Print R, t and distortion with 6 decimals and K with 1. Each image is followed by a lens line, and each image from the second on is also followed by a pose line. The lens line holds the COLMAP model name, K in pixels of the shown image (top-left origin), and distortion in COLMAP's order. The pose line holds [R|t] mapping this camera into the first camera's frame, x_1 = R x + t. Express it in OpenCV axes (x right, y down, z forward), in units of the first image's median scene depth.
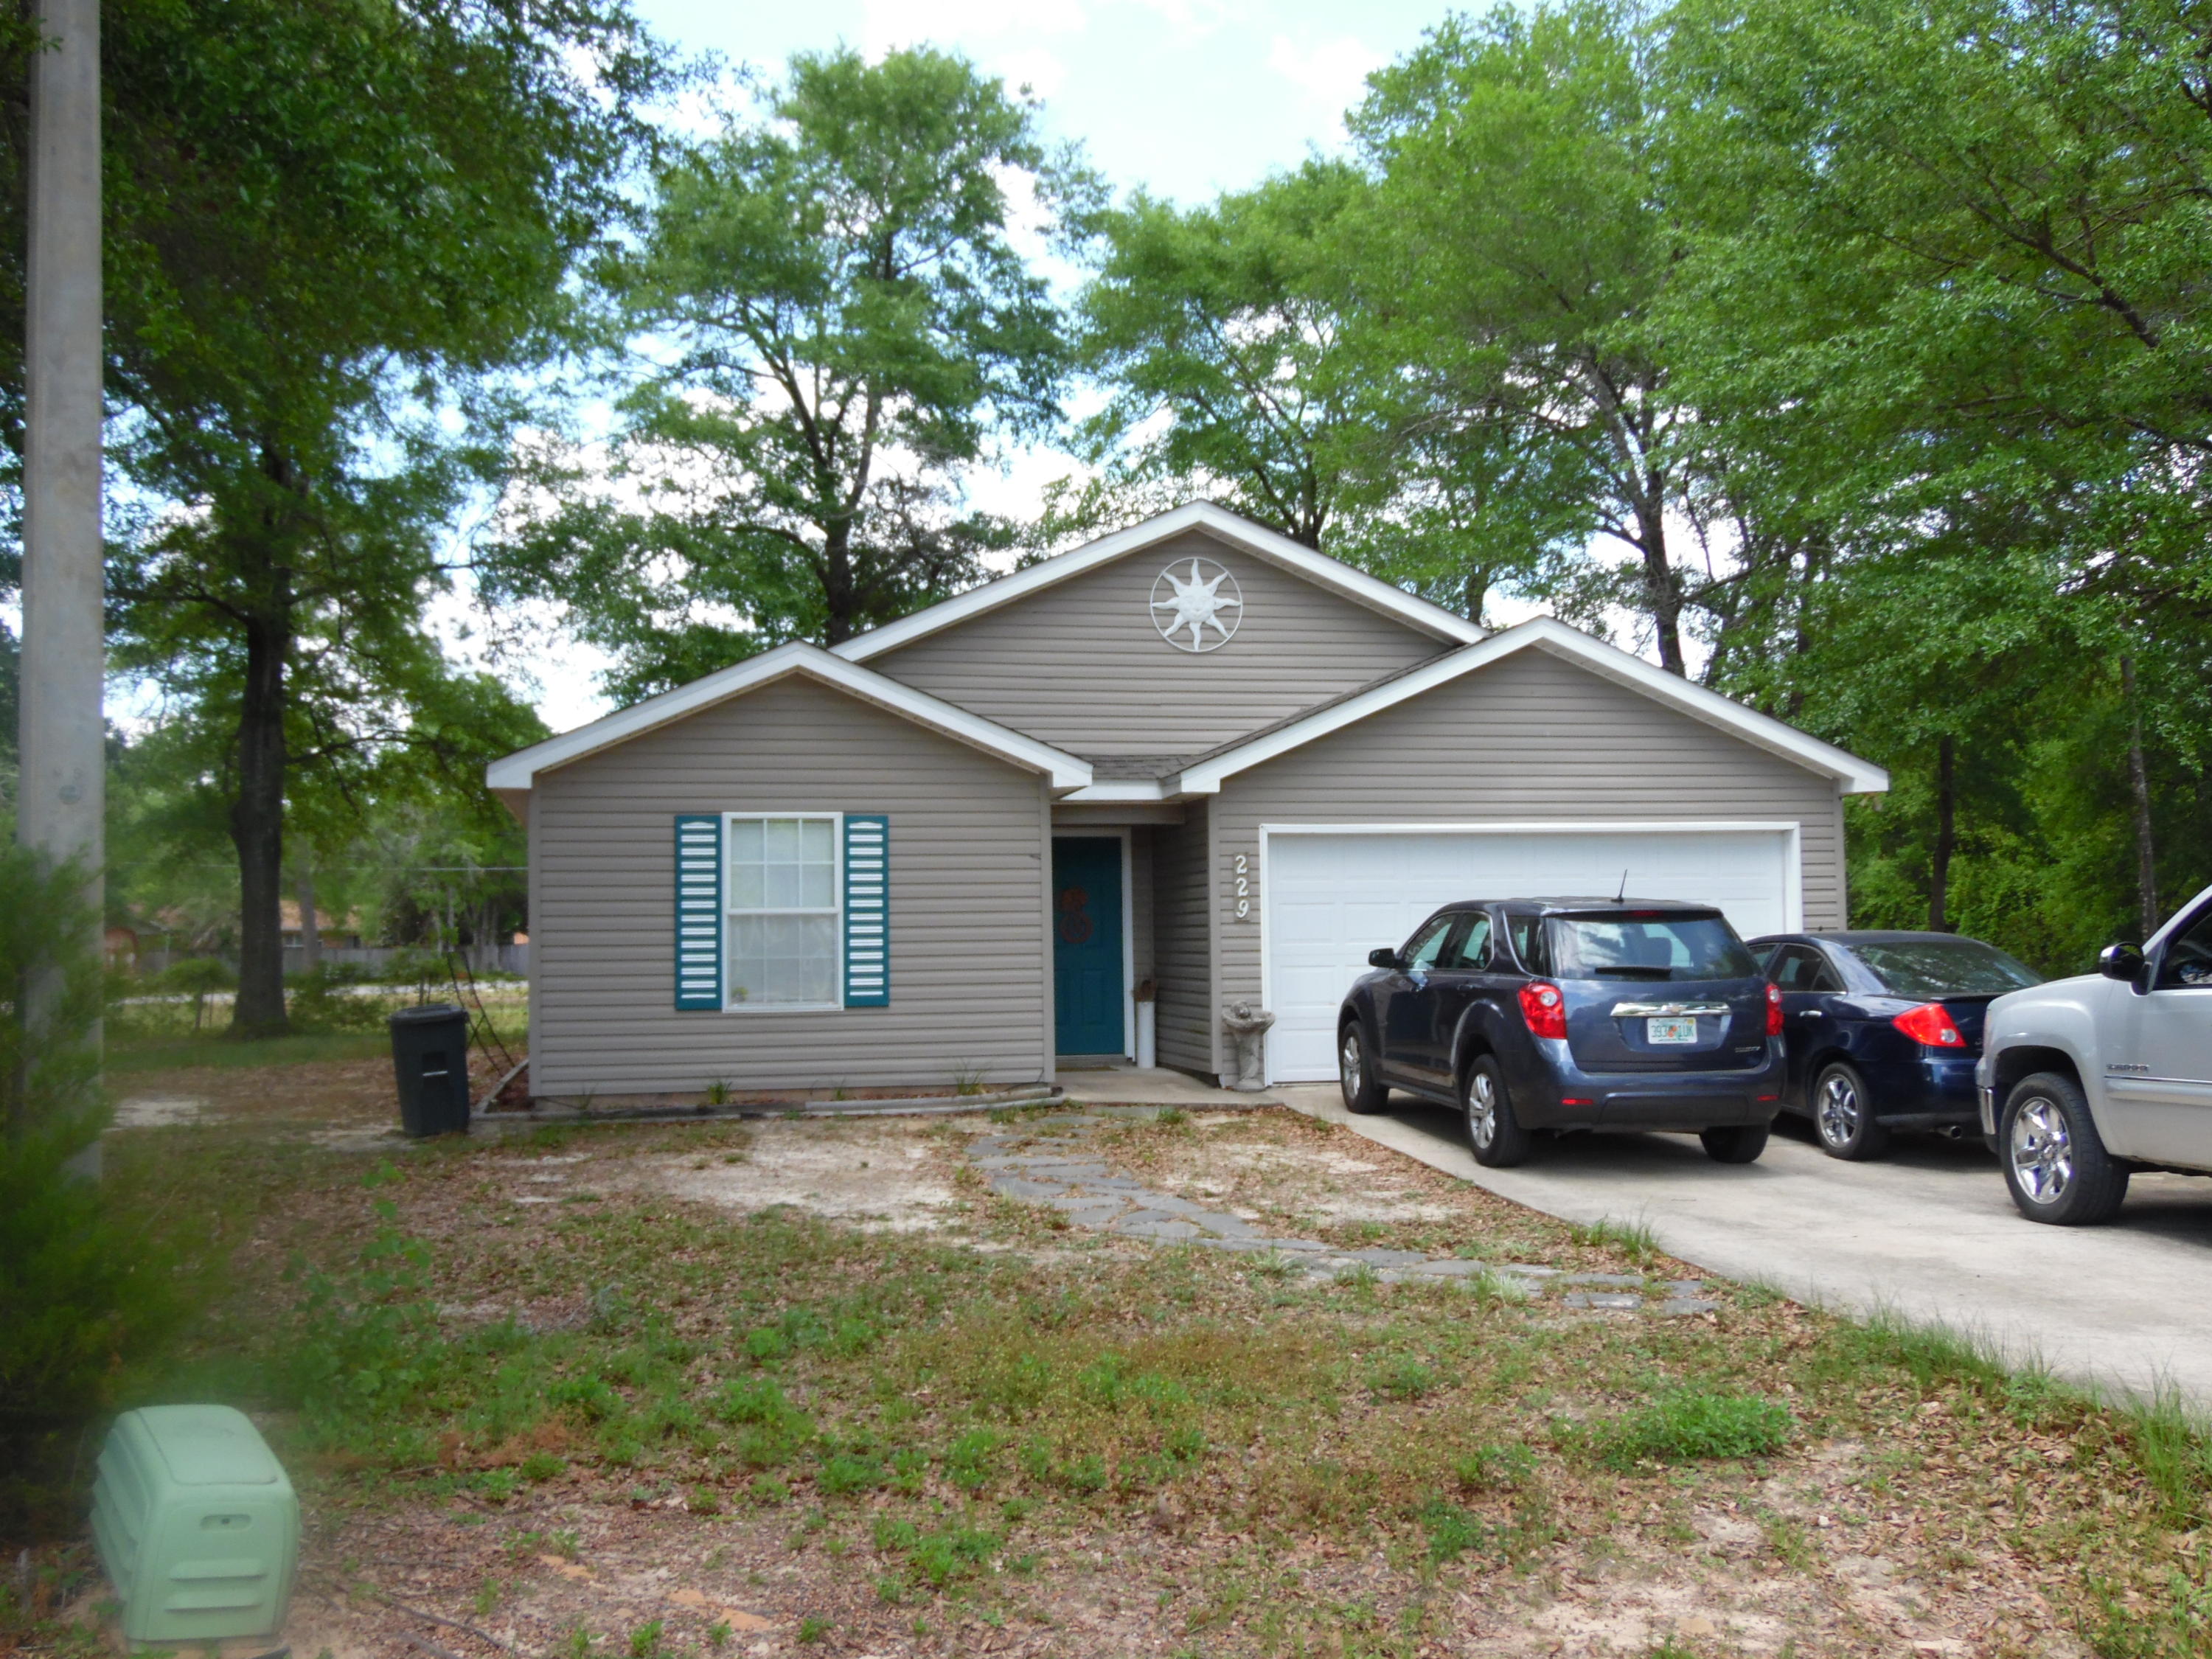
lens RADIAL K [[2103.6, 0, 1106.0], [0, 2103.6, 829.5], [0, 0, 1]] dist [-0.002069, -0.000740]
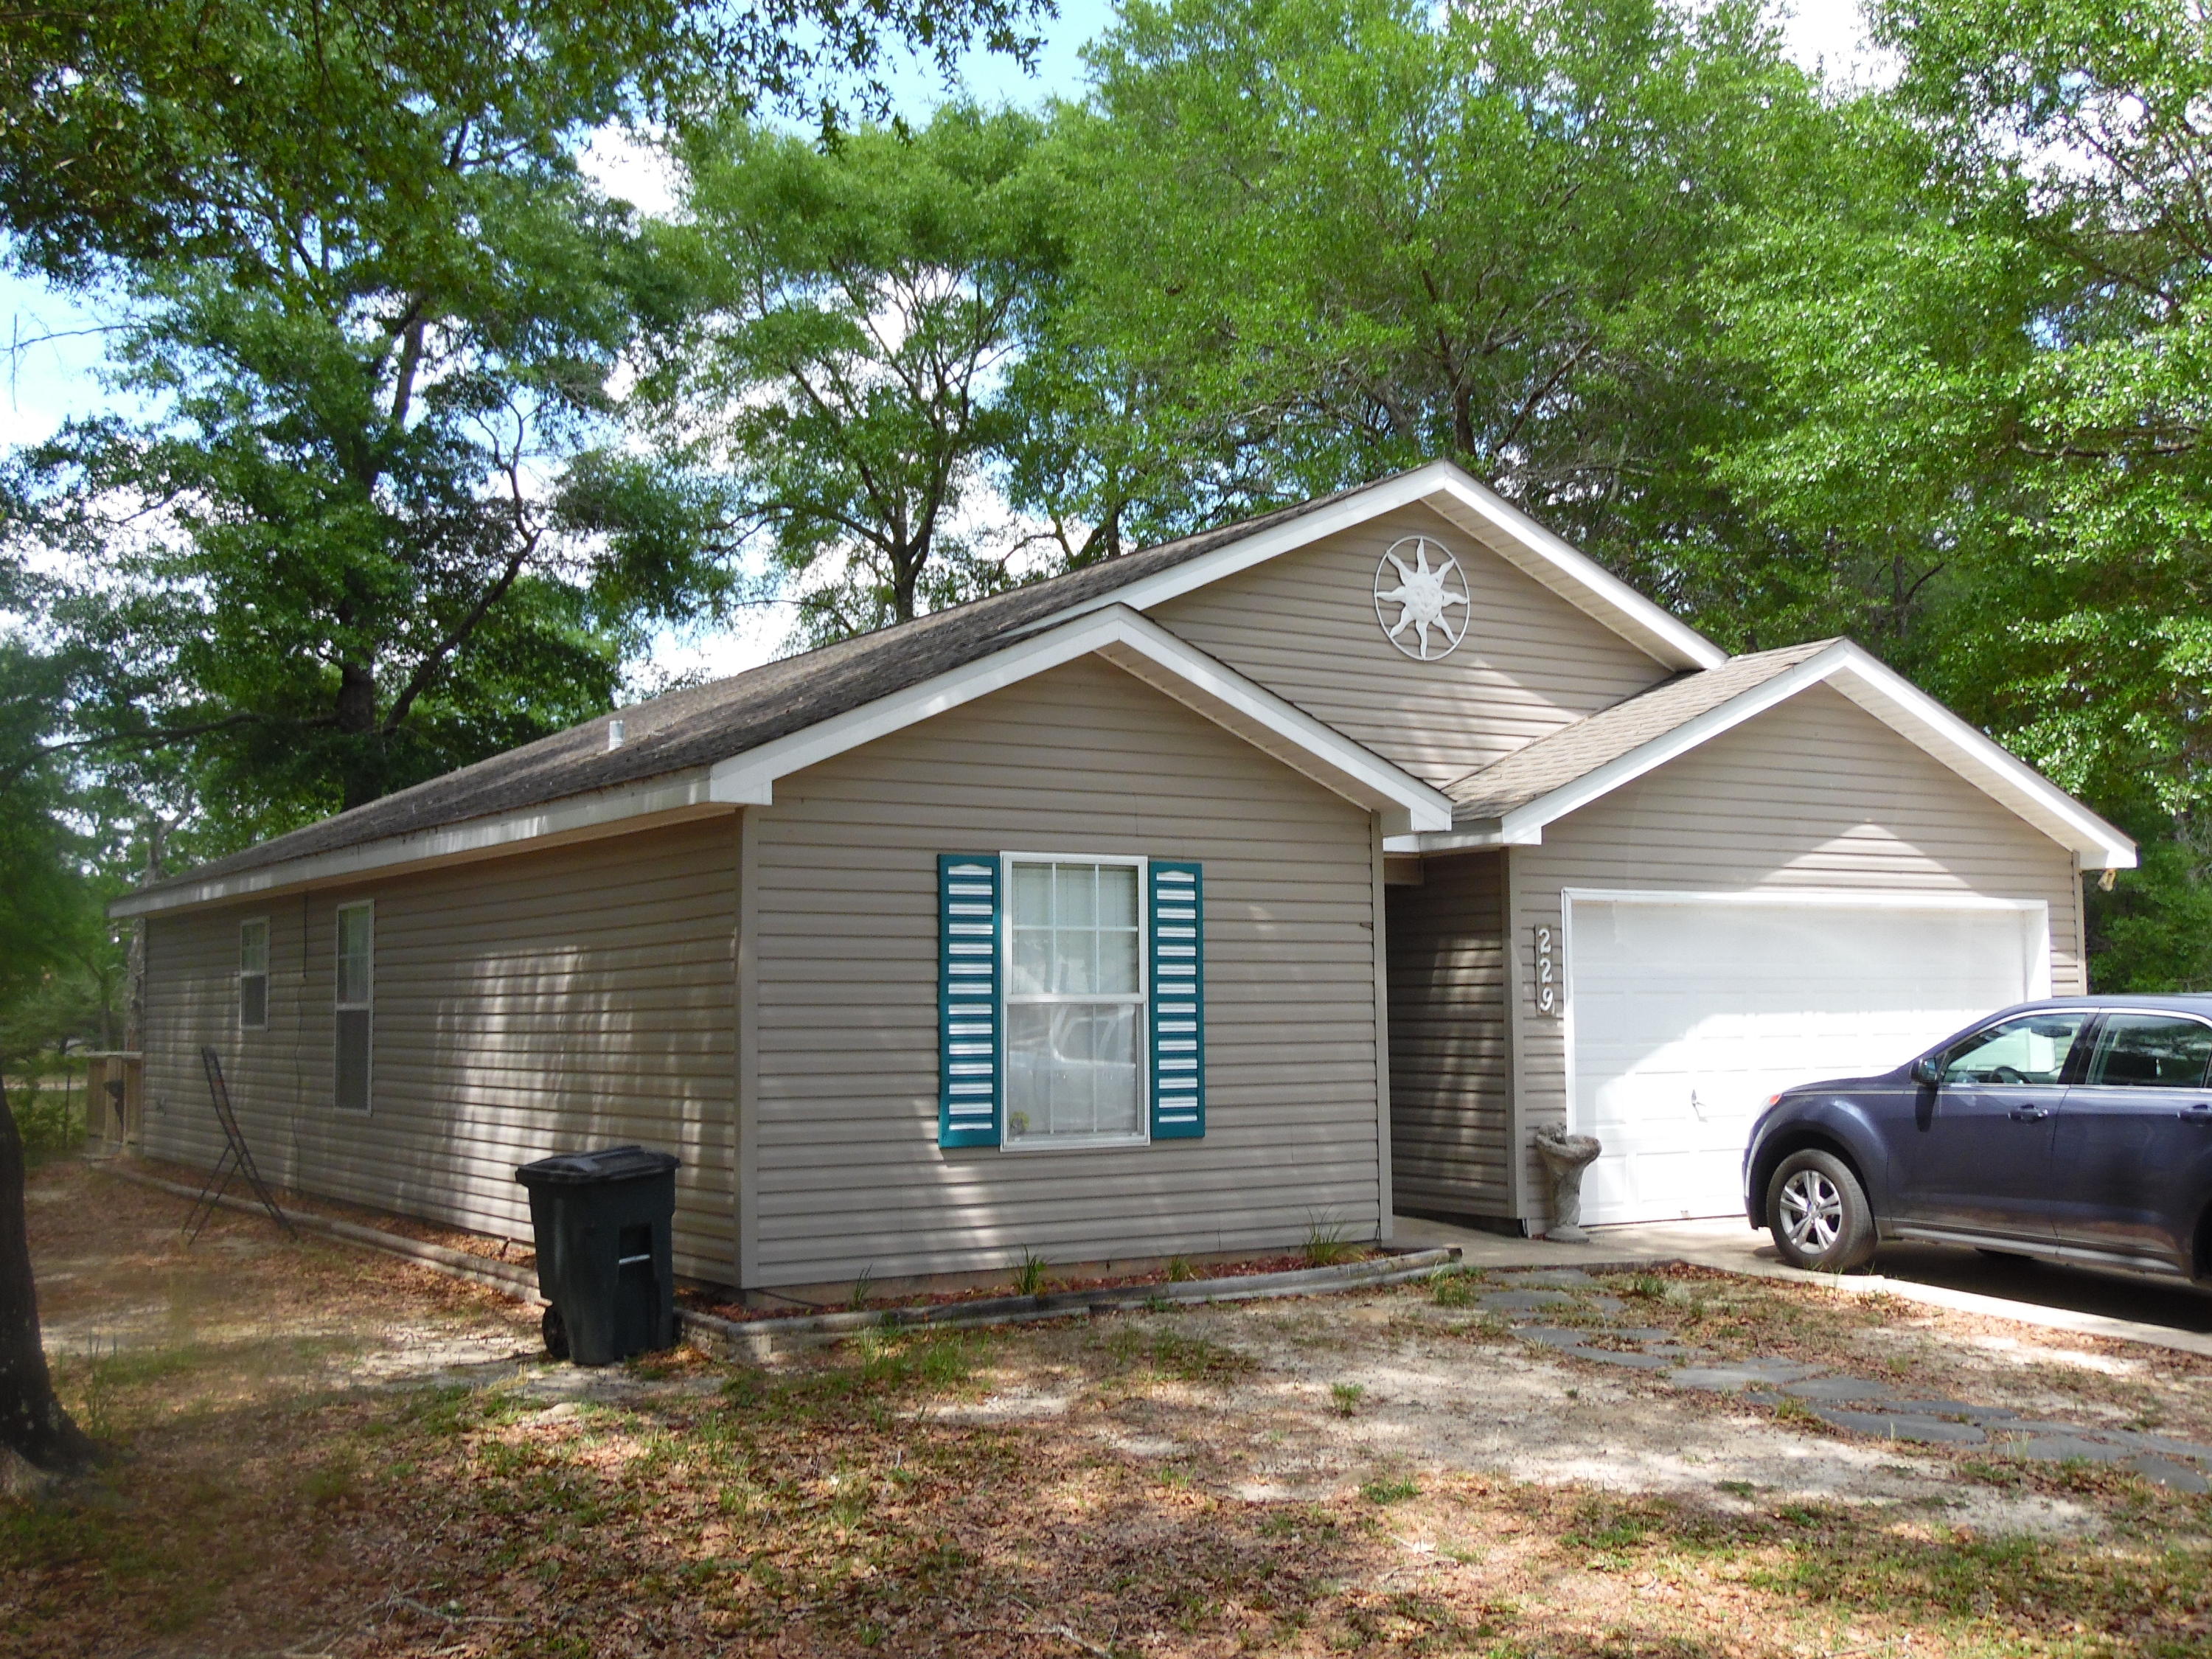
lens RADIAL K [[2306.2, 0, 1106.0], [0, 2306.2, 829.5], [0, 0, 1]] dist [0.001768, -0.000344]
pose [[0.935832, 0.033849, 0.350817, -0.404205], [-0.023608, 0.999162, -0.033429, 0.008567], [-0.351655, 0.023001, 0.935847, 0.294572]]
